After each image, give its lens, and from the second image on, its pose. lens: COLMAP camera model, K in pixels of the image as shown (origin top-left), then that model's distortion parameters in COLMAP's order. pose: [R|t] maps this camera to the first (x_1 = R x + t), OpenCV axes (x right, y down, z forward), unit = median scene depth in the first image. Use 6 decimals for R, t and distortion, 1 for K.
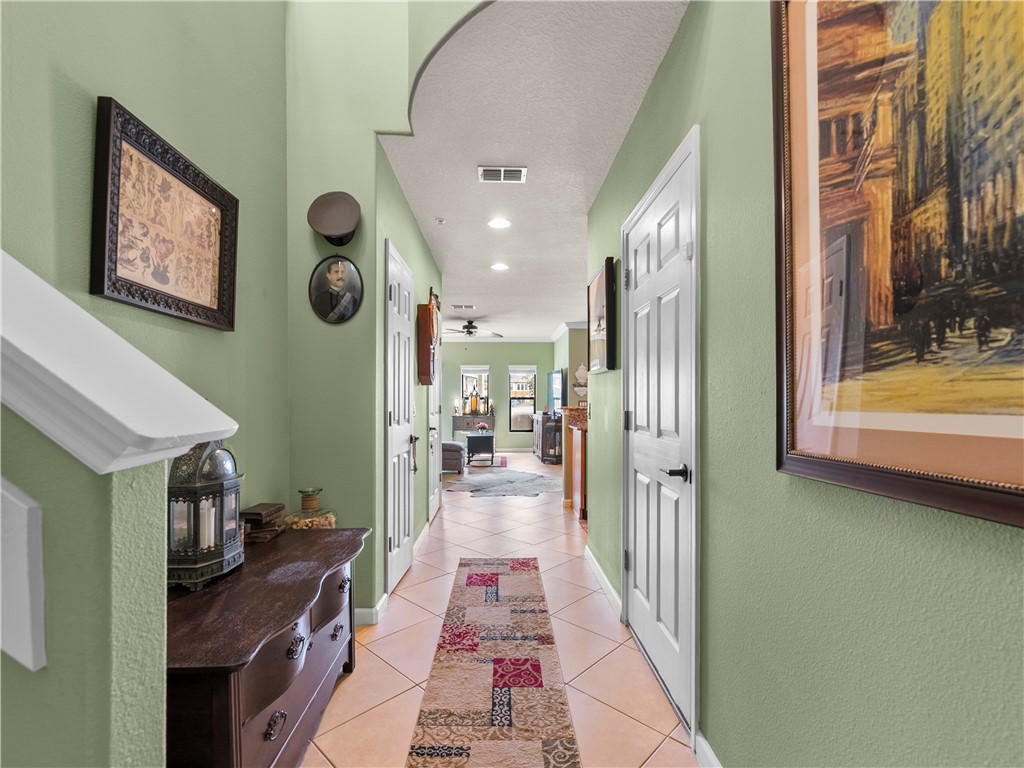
lens RADIAL K [[462.6, 0, 511.4], [0, 462.6, 387.8], [0, 0, 1]] dist [-0.004007, -0.000949]
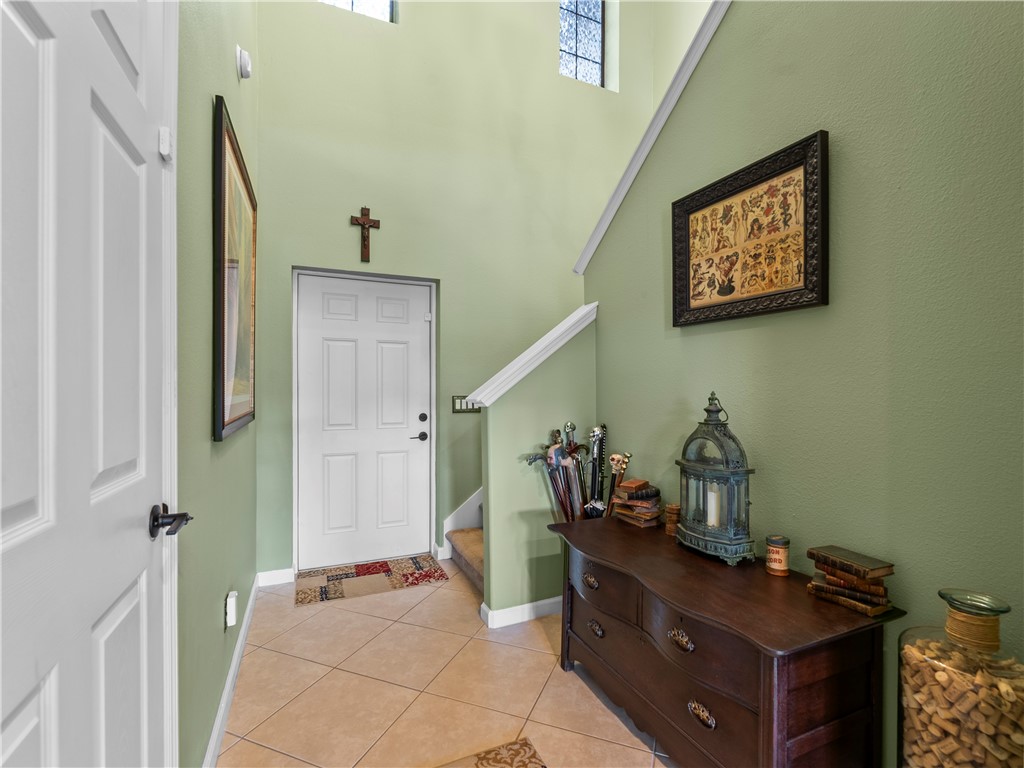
lens RADIAL K [[462.6, 0, 511.4], [0, 462.6, 387.8], [0, 0, 1]] dist [-0.004007, -0.000949]
pose [[-0.931846, -0.005657, -0.362811, 0.200606], [0.002541, 0.999752, -0.022114, 0.040055], [0.362846, -0.021529, -0.931600, 1.982700]]
